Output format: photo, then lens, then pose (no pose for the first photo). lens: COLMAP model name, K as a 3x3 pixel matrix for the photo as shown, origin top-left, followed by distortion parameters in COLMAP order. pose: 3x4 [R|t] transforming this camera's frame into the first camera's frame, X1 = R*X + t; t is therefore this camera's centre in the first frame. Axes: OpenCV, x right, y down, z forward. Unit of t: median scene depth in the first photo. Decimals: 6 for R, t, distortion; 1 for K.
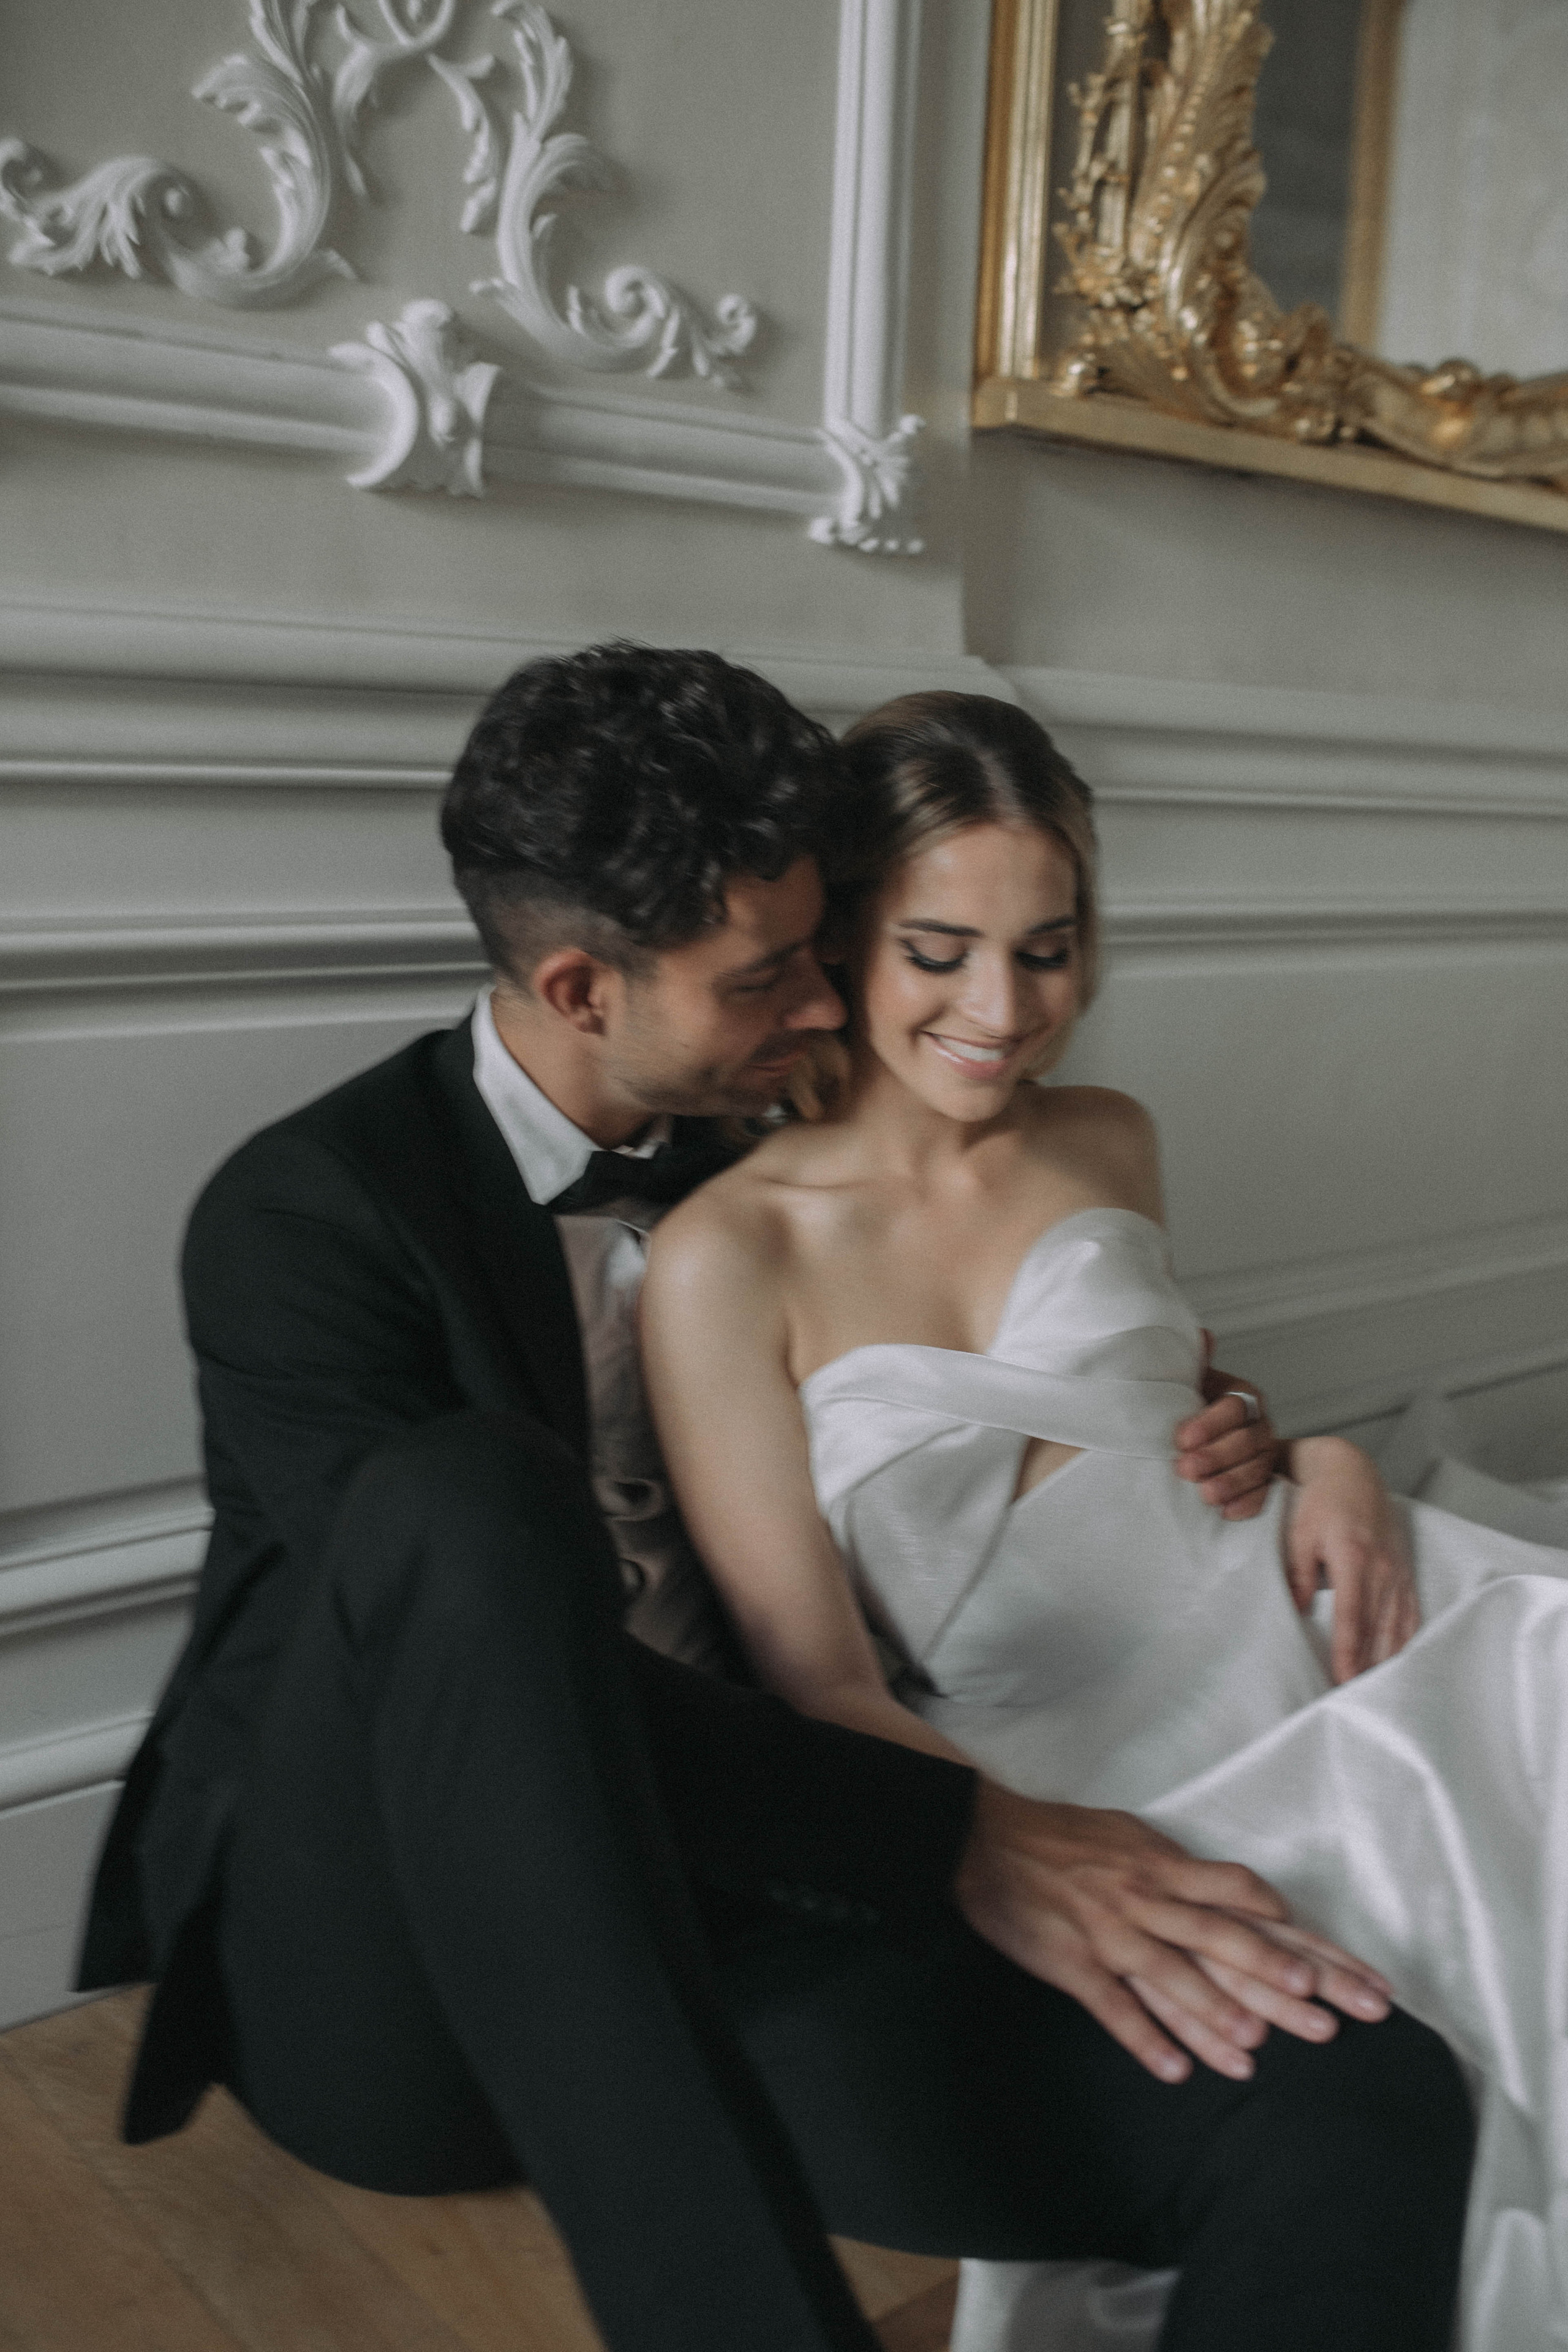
lens RADIAL K [[2340.3, 0, 784.0], [0, 2340.3, 1176.0], [0, 0, 1]] dist [-0.052405, 0.090041]
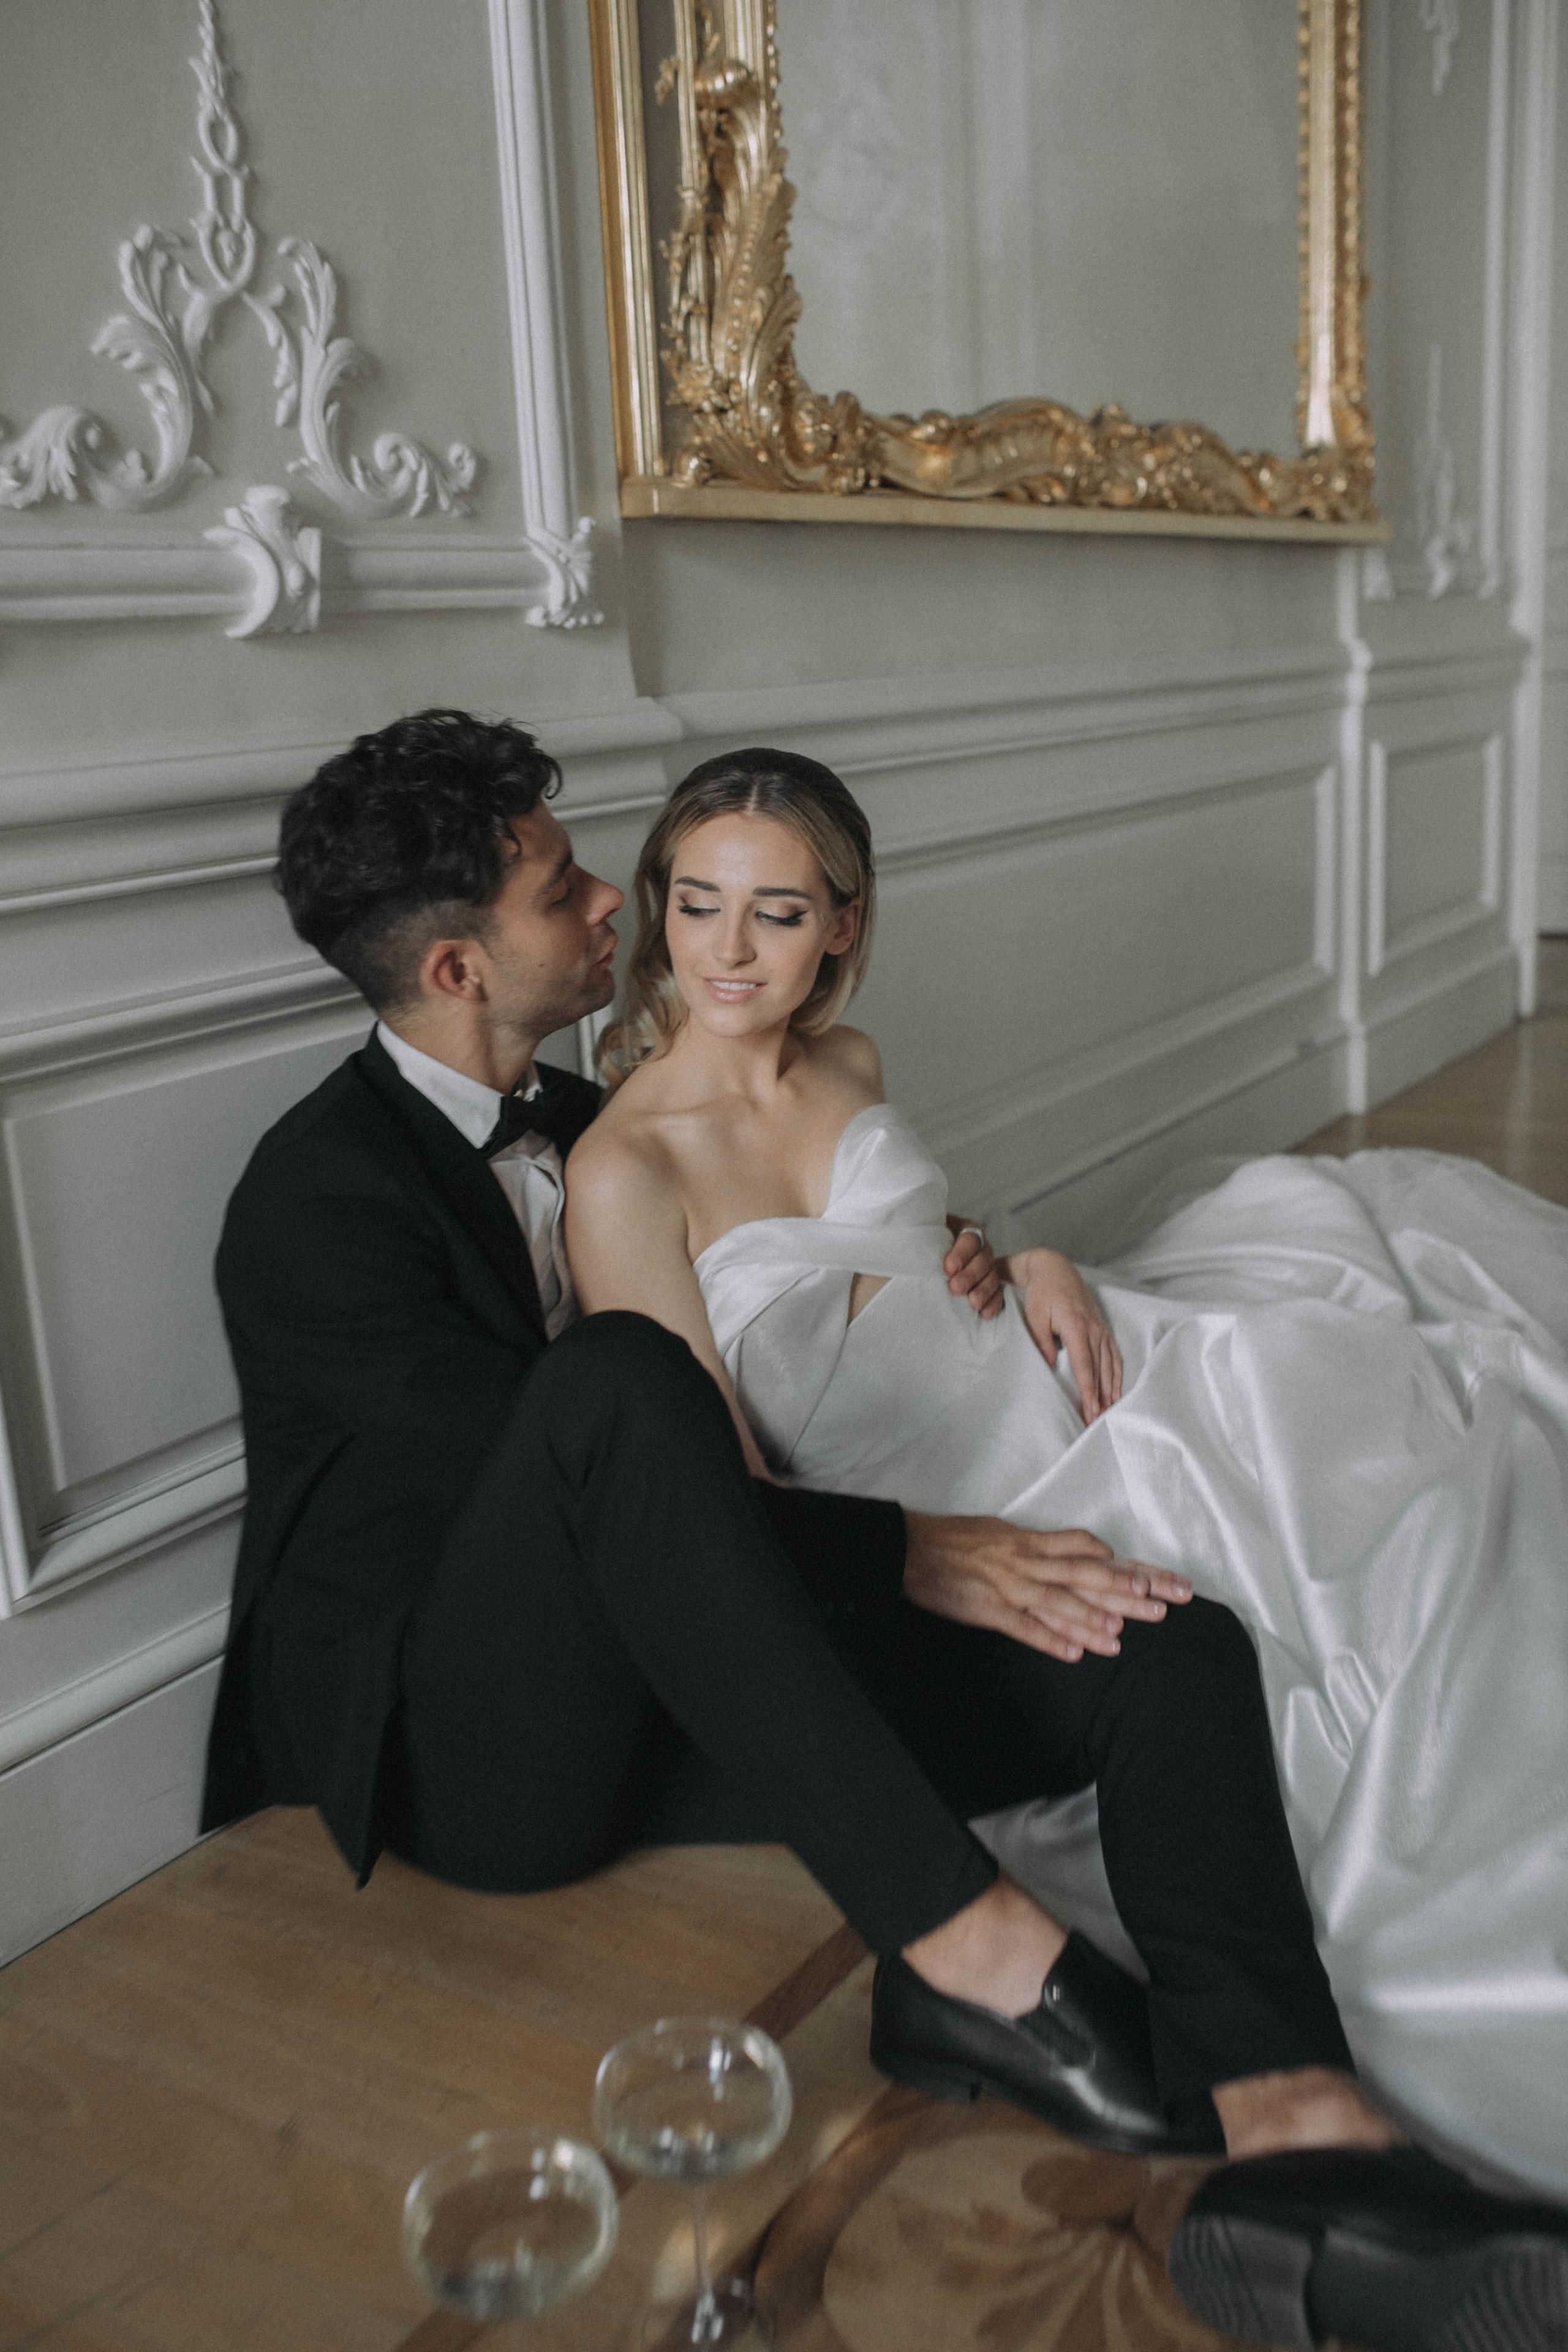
lens RADIAL K [[2332.1, 0, 784.0], [0, 2332.1, 1176.0], [0, 0, 1]] dist [-0.019701, 0.022954]
pose [[0.951528, -0.153775, 0.266361, -0.274424], [0.140742, 0.987745, 0.067466, -0.046577], [-0.273472, -0.026707, 0.961509, -0.310189]]
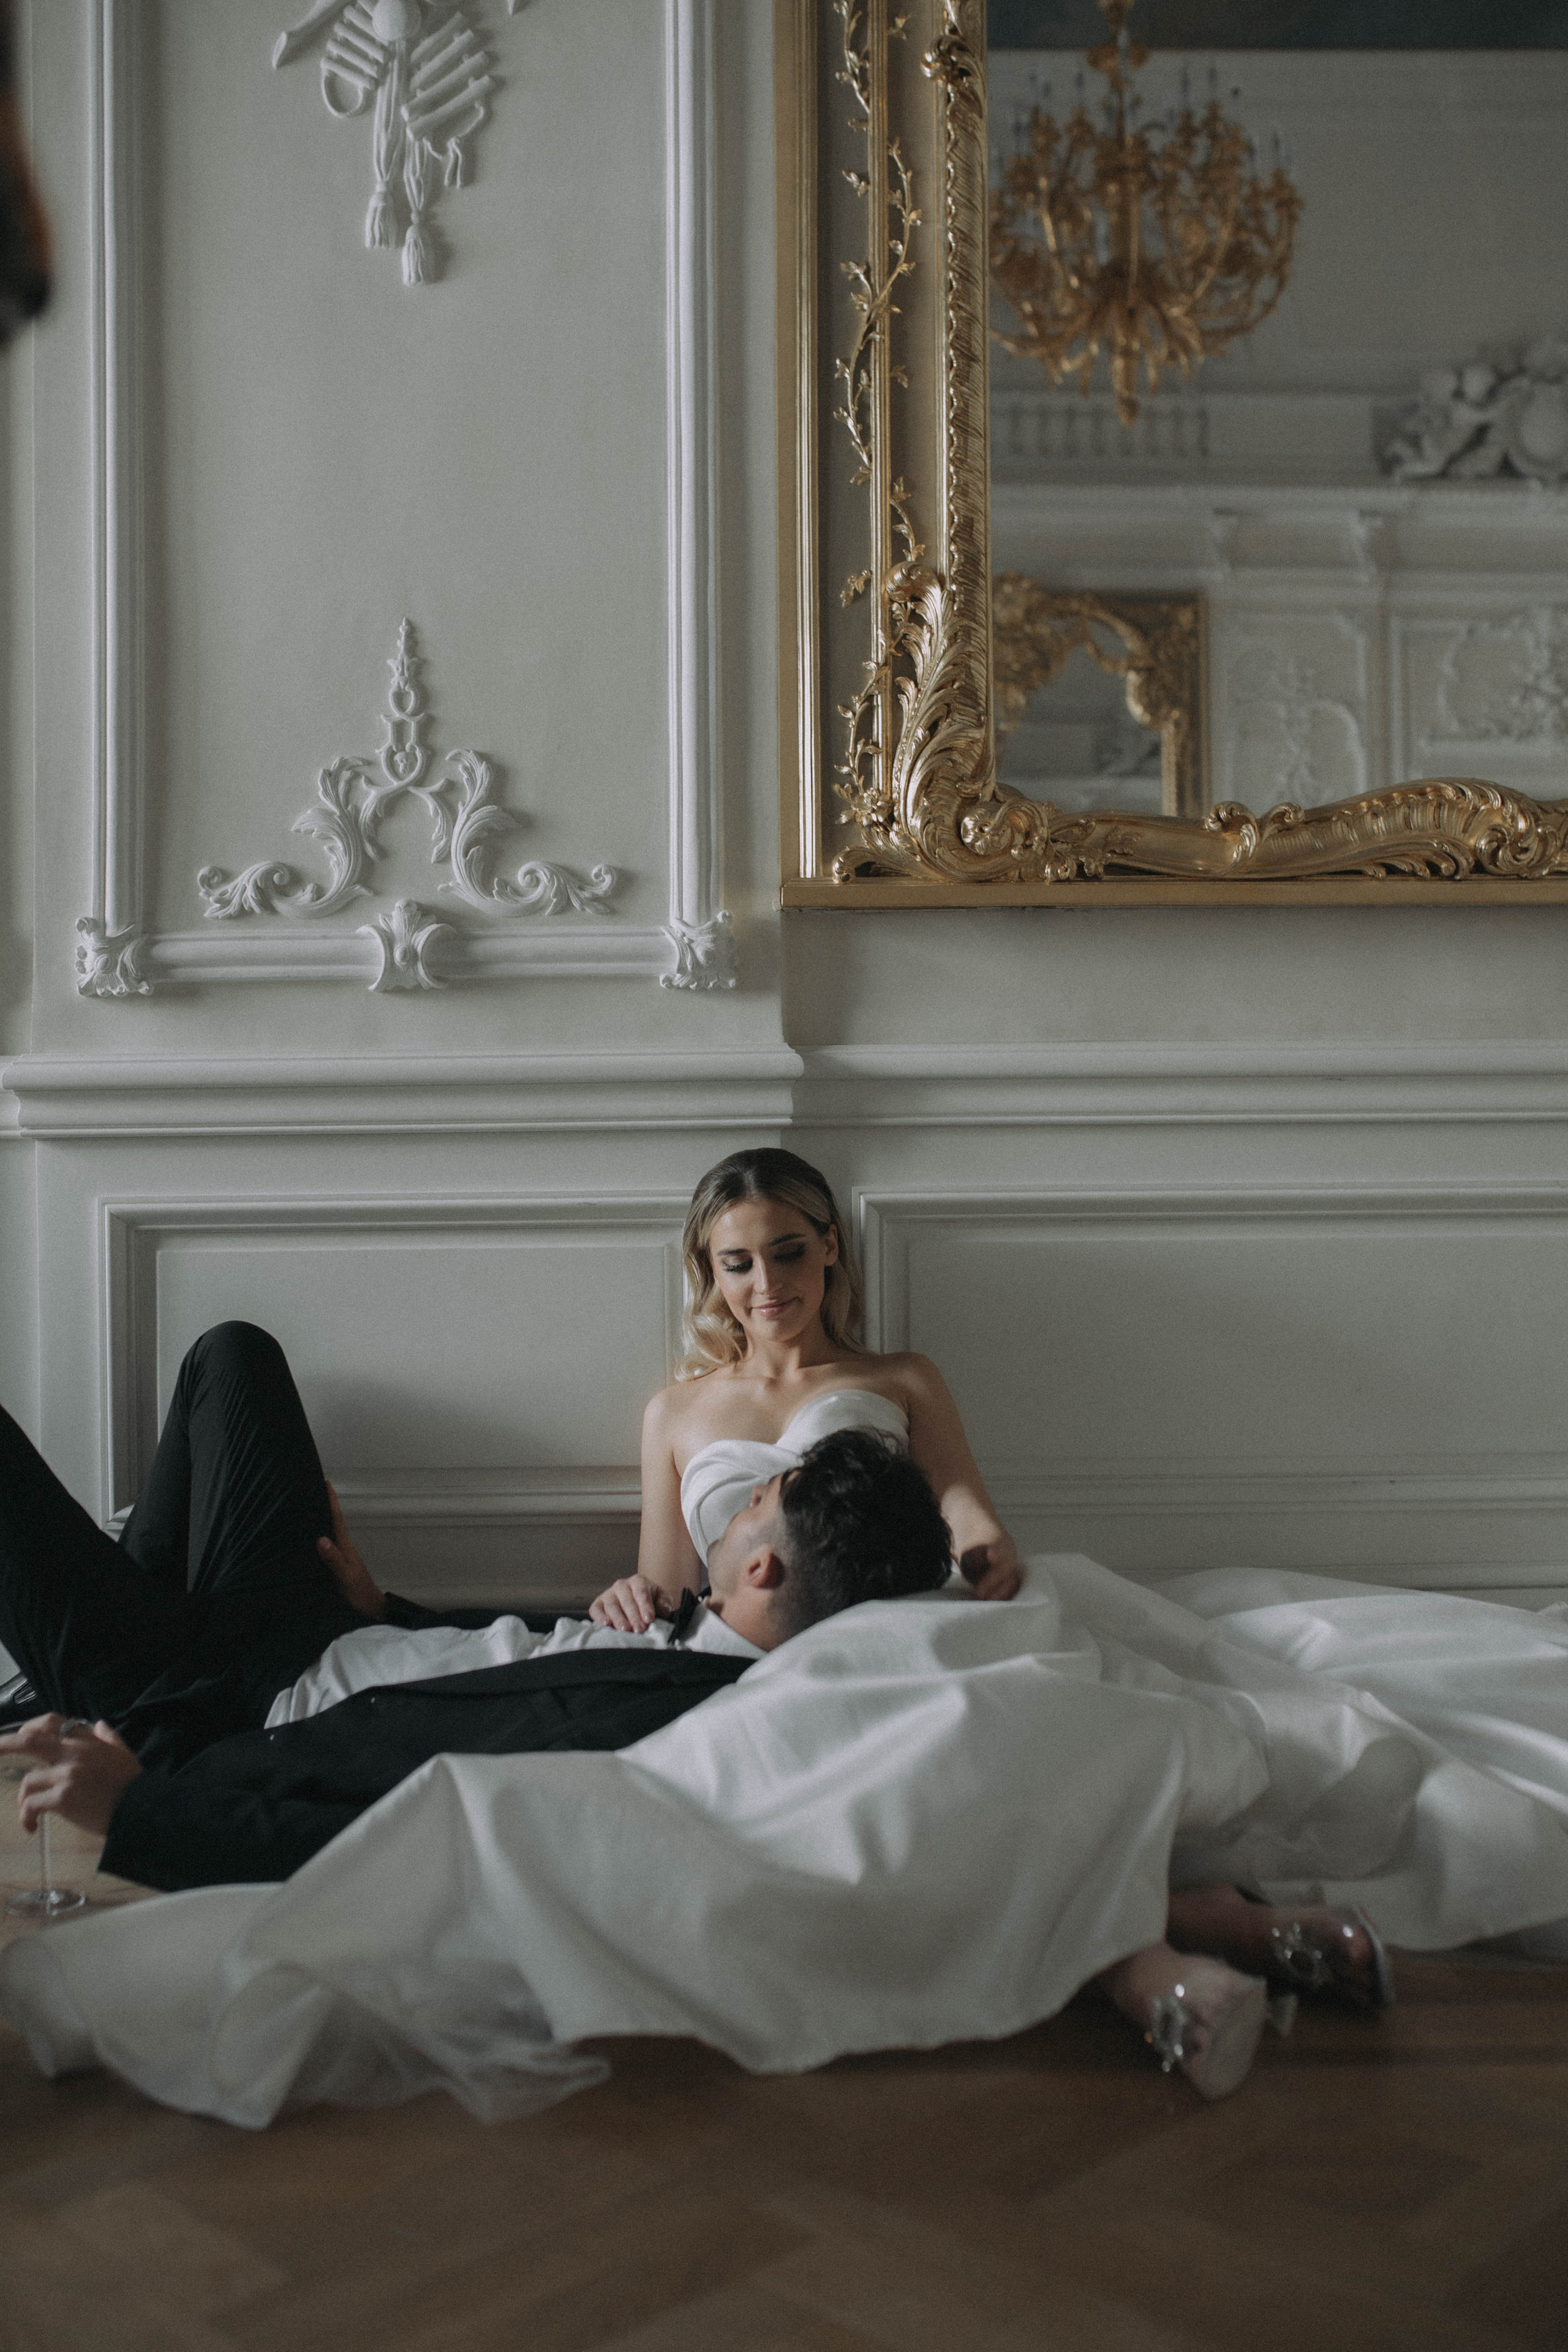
lens RADIAL K [[2340.3, 0, 784.0], [0, 2340.3, 1176.0], [0, 0, 1]] dist [-0.052405, 0.090041]
pose [[0.743041, -0.055535, -0.666938, 1.430718], [-0.080195, 0.981982, -0.171114, 0.187671], [0.664424, 0.180629, 0.725199, -0.229283]]
